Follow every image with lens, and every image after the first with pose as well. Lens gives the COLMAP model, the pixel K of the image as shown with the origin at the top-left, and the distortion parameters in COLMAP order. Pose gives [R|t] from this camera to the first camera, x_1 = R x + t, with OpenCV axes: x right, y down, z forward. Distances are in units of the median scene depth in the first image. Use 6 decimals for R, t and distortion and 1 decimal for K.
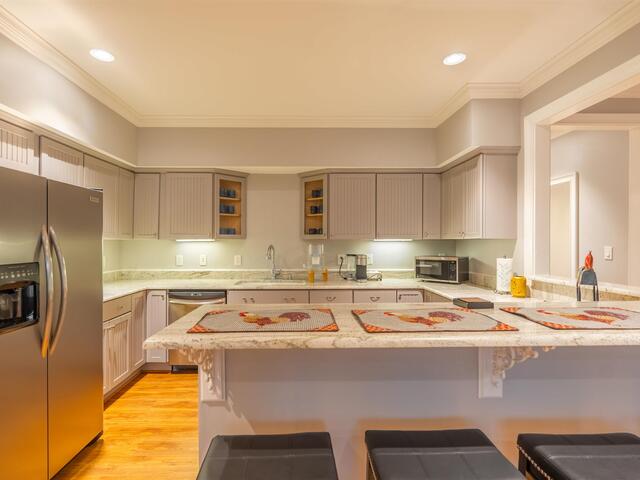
lens RADIAL K [[320.4, 0, 309.5], [0, 320.4, 240.7], [0, 0, 1]] dist [-0.005677, 0.001442]
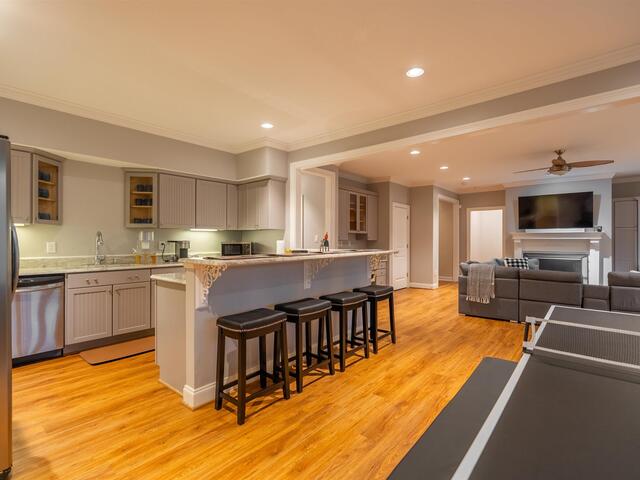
lens RADIAL K [[320.4, 0, 324.9], [0, 320.4, 240.2], [0, 0, 1]] dist [-0.005677, 0.001442]
pose [[0.645800, 0.000993, 0.763506, -0.452427], [0.001718, 0.999995, -0.002753, 0.046678], [-0.763504, 0.003089, 0.645795, -0.252738]]
